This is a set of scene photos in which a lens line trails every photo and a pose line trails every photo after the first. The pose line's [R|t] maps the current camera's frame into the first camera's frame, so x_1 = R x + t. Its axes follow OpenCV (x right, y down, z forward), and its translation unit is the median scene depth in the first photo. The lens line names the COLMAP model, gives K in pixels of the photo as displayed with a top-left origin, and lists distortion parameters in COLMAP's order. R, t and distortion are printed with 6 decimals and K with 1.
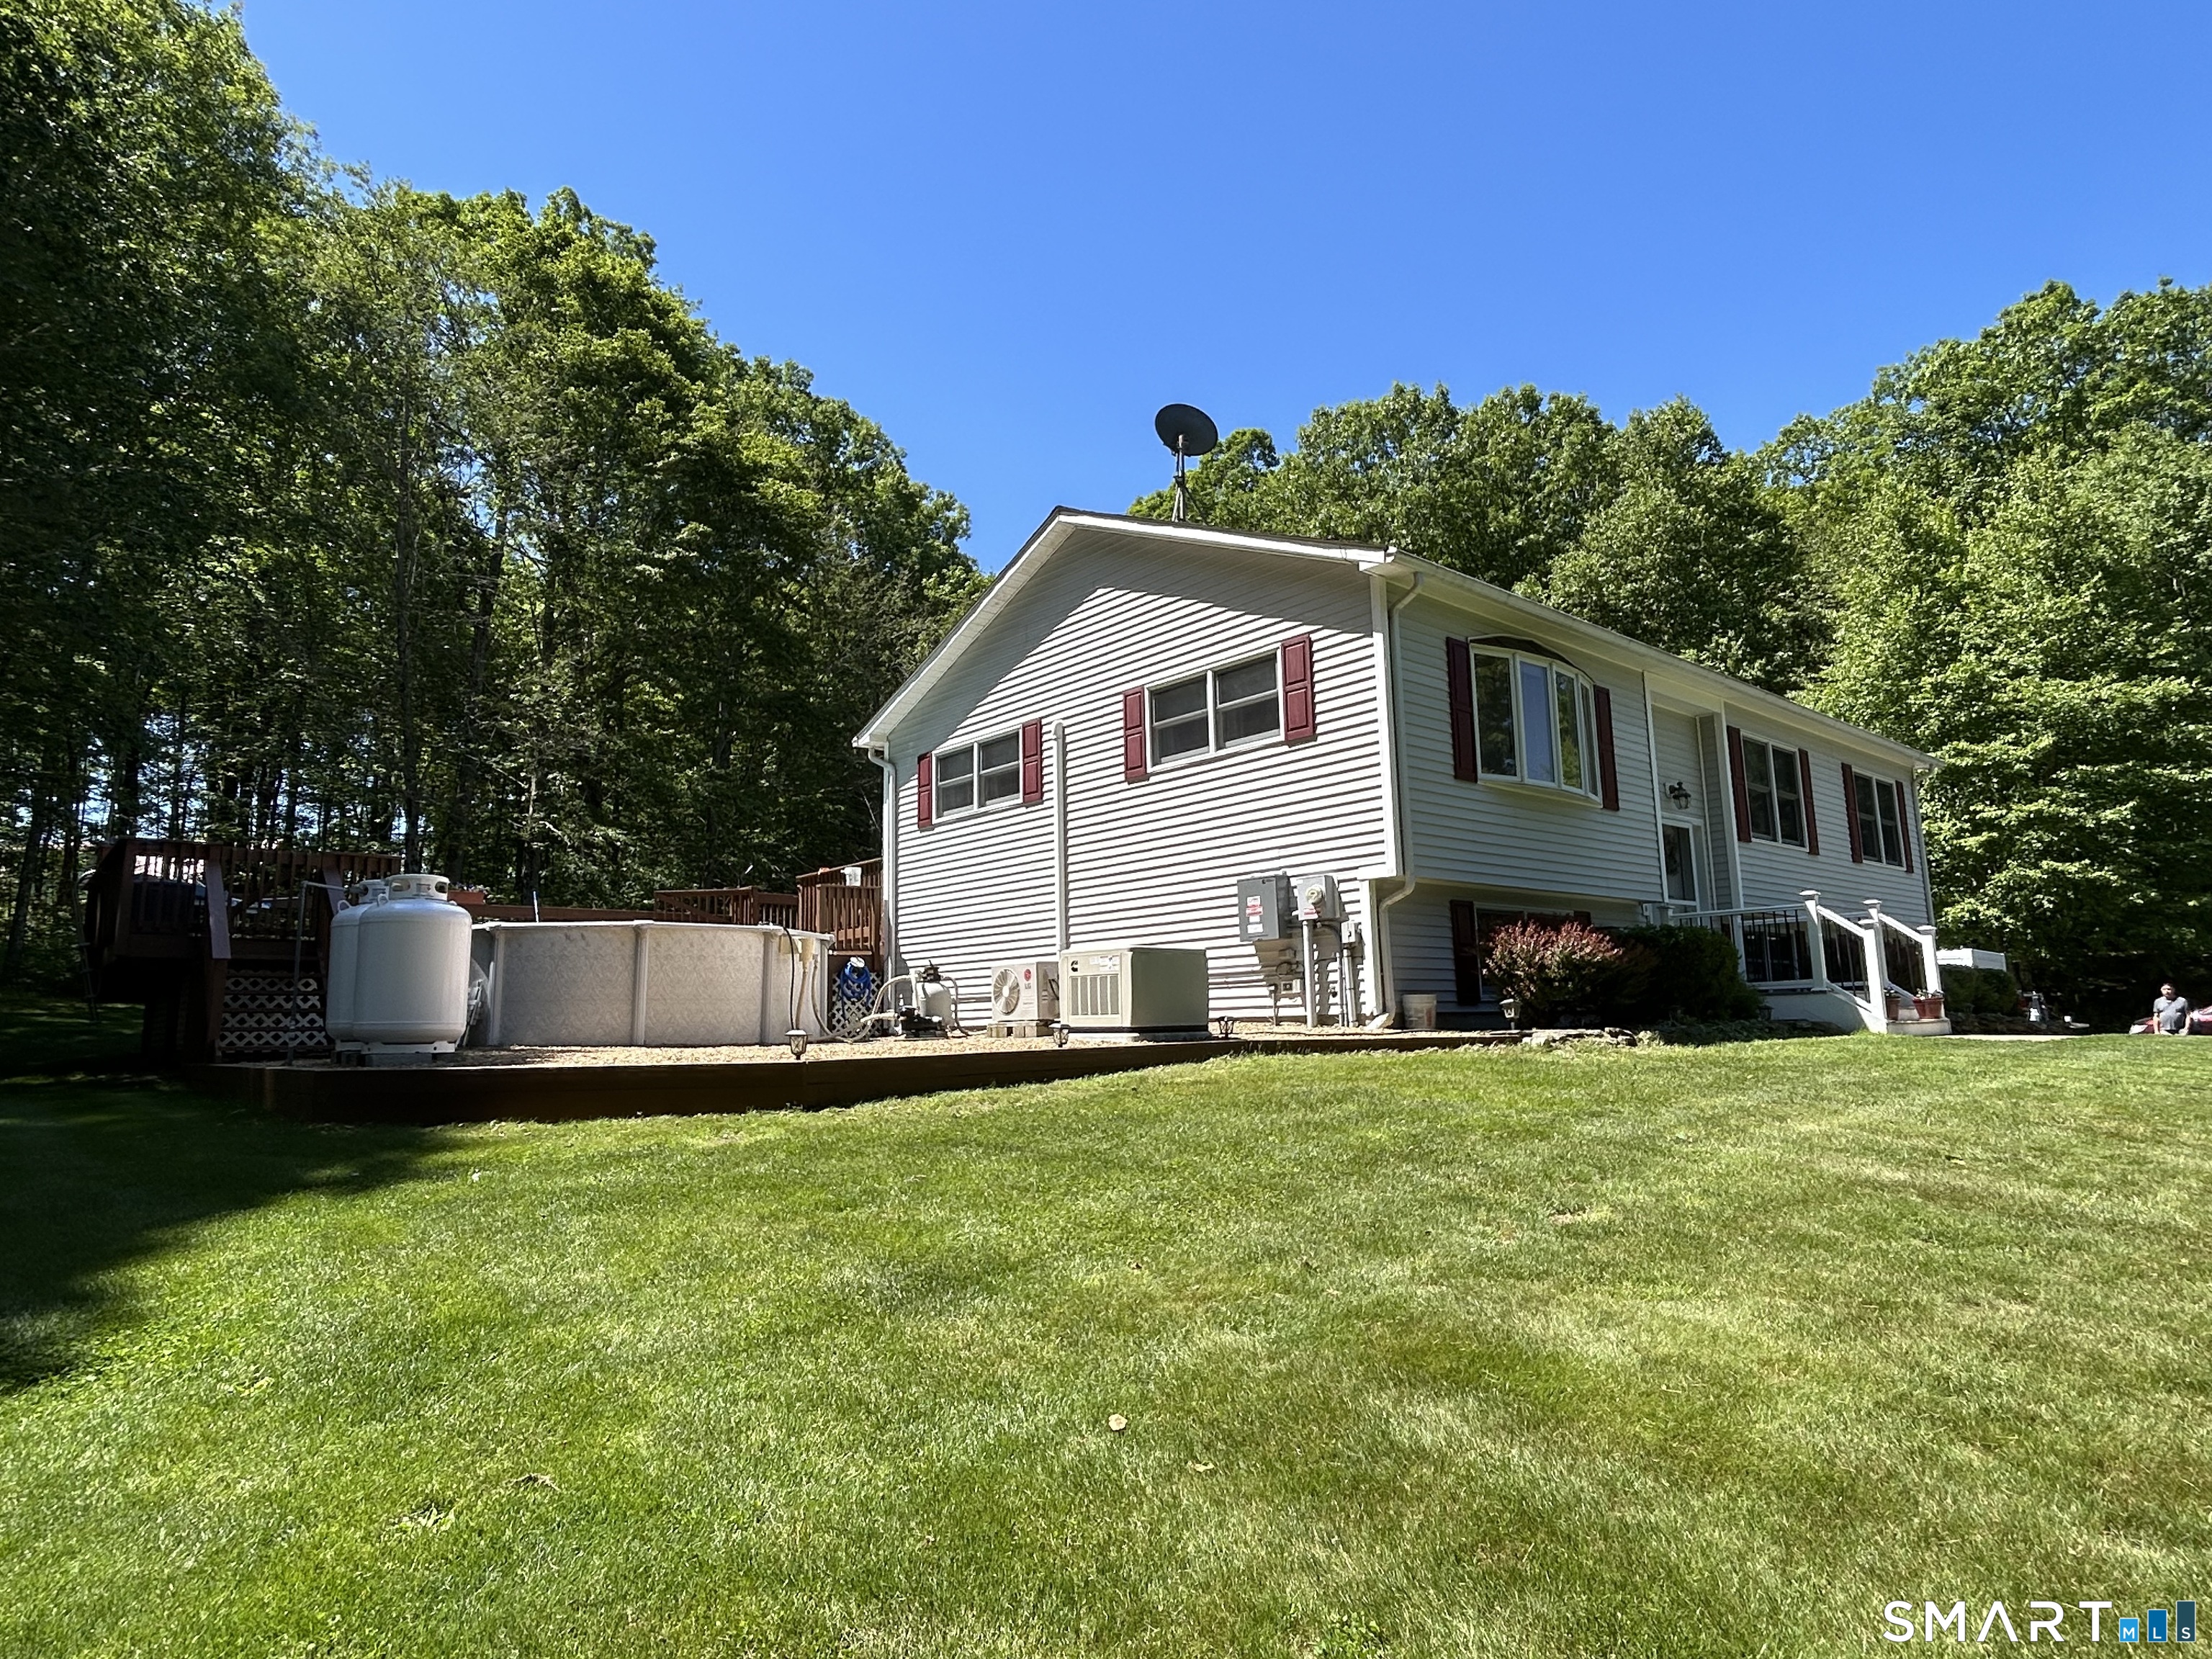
lens RADIAL K [[1267.5, 0, 1102.7], [0, 1267.5, 838.3], [0, 0, 1]] dist [0.004027, 0.000059]
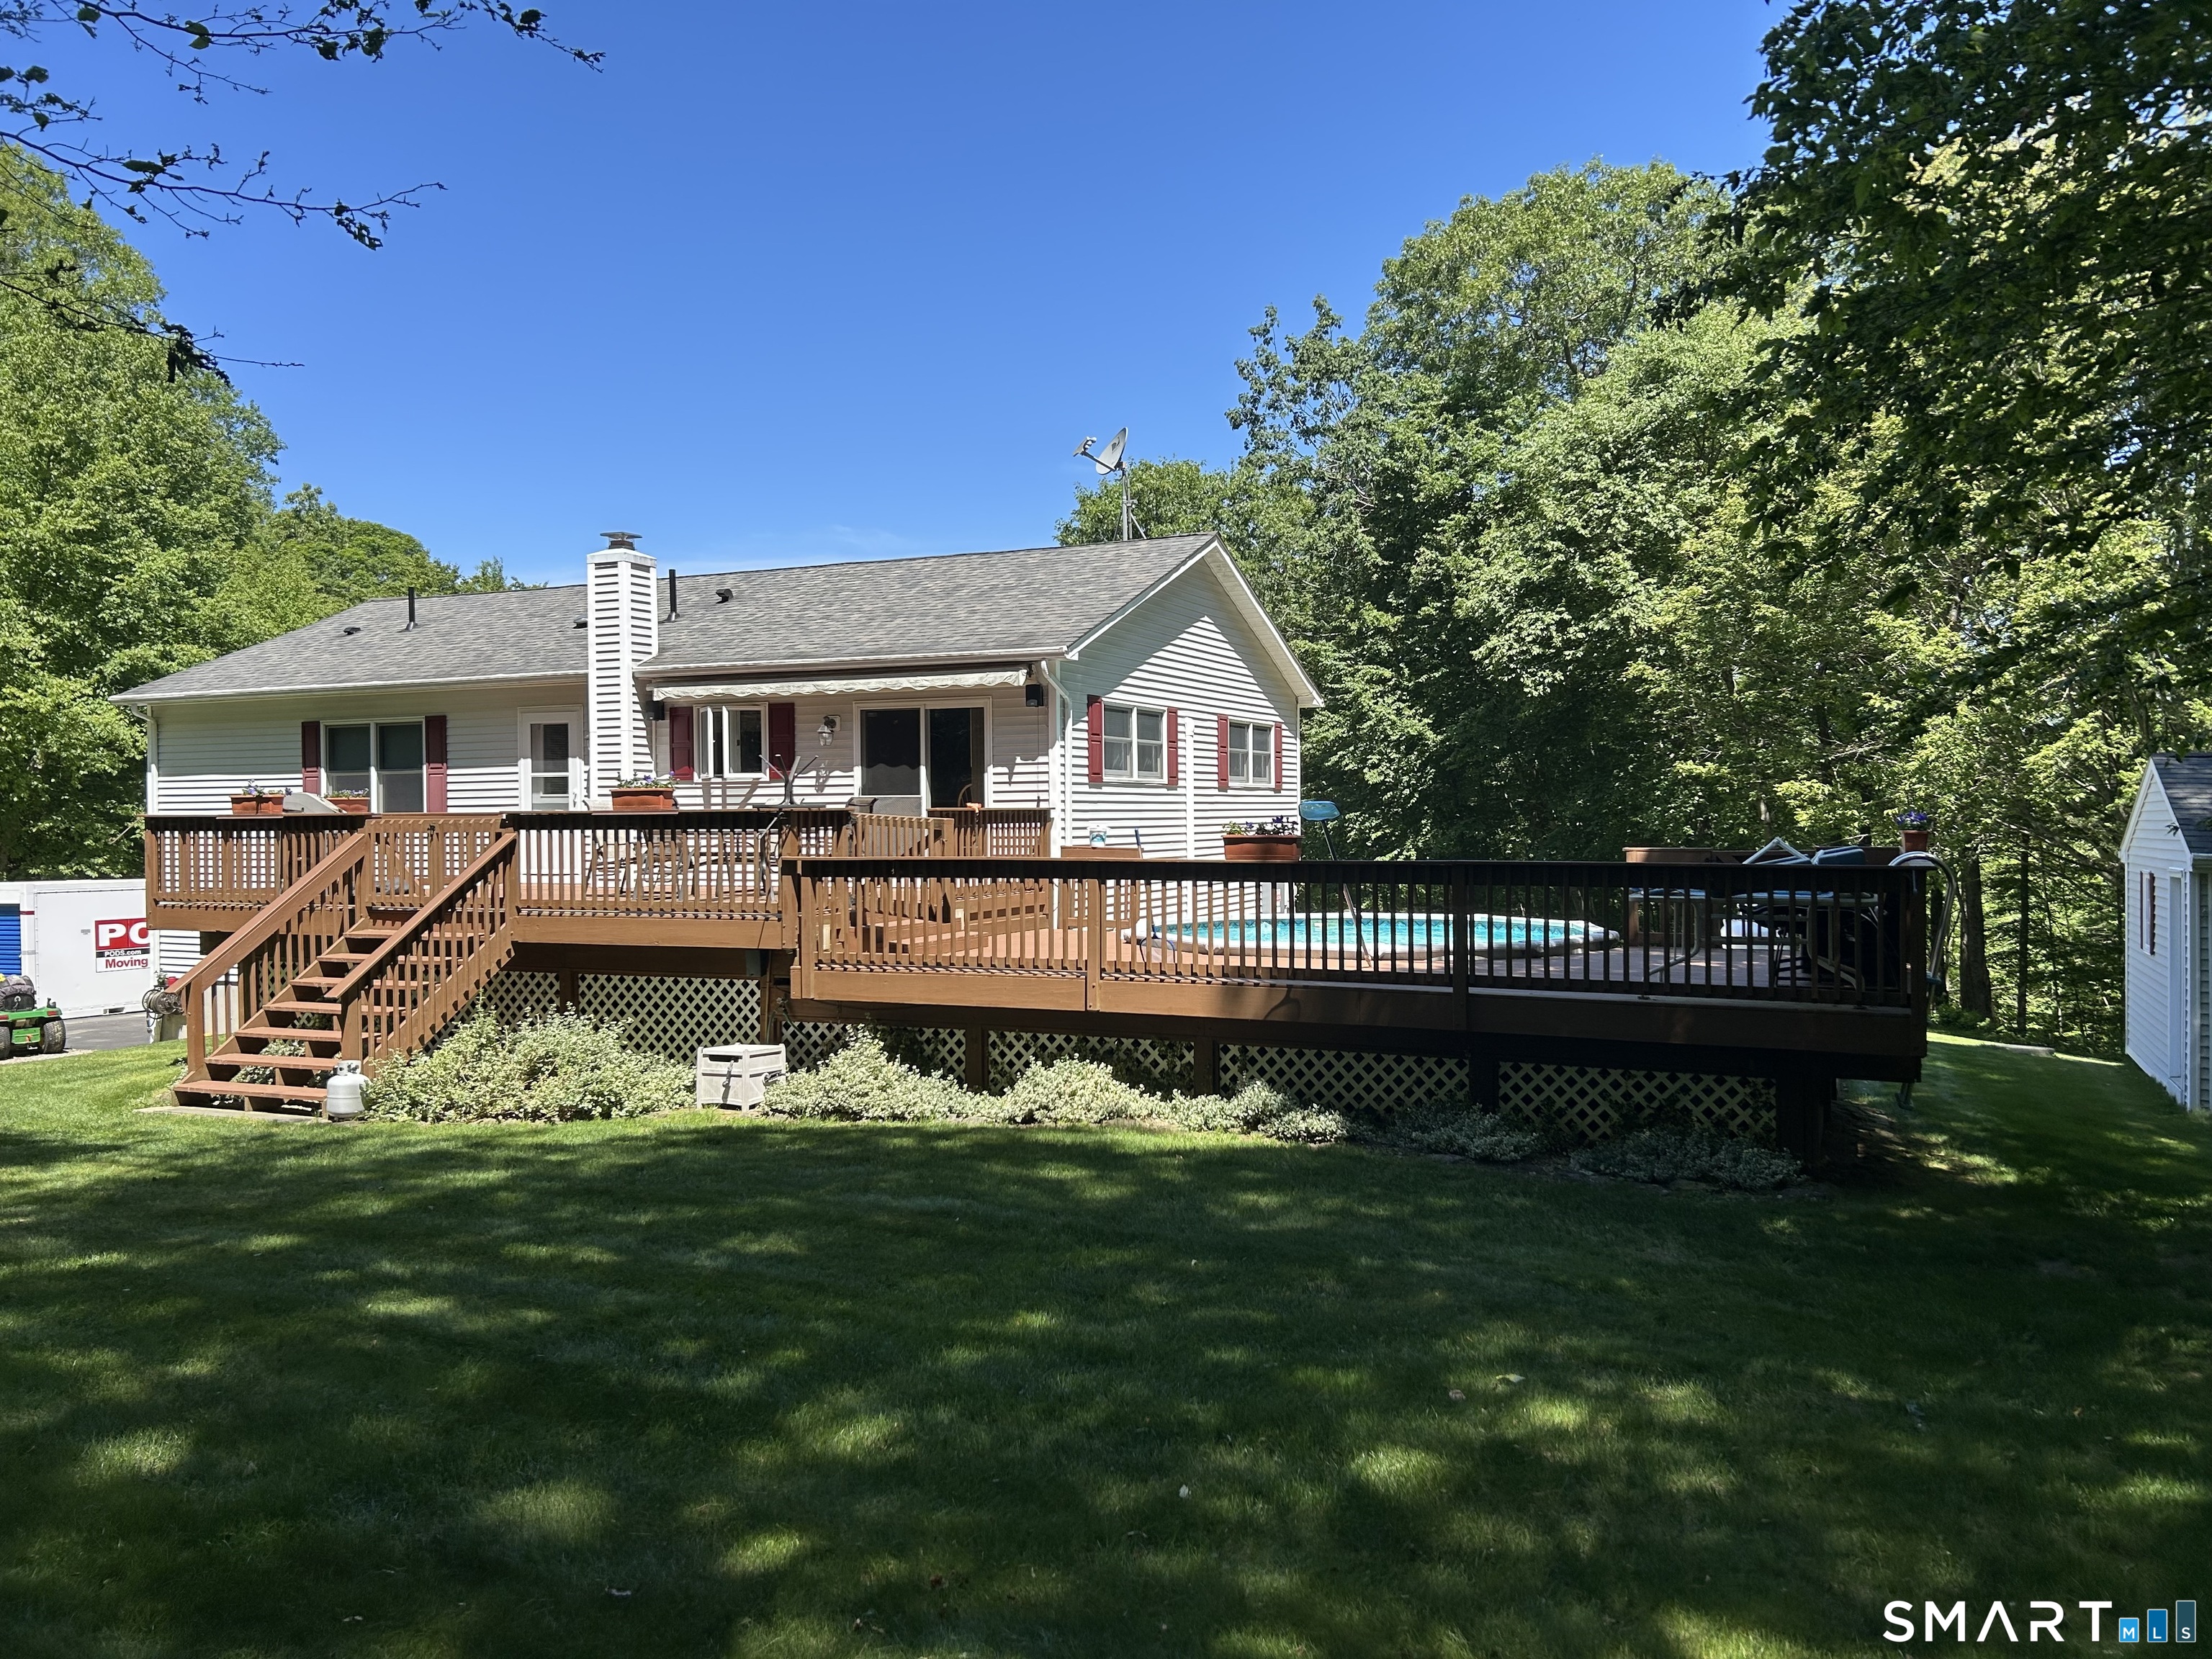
lens RADIAL K [[1657.1, 0, 1141.4], [0, 1657.1, 814.9], [0, 0, 1]] dist [0.066416, -0.084812]
pose [[-0.418800, 0.026944, 0.907679, -1.432068], [-0.117275, 0.989584, -0.083485, 0.125576], [-0.900474, -0.141411, -0.411278, 1.751232]]
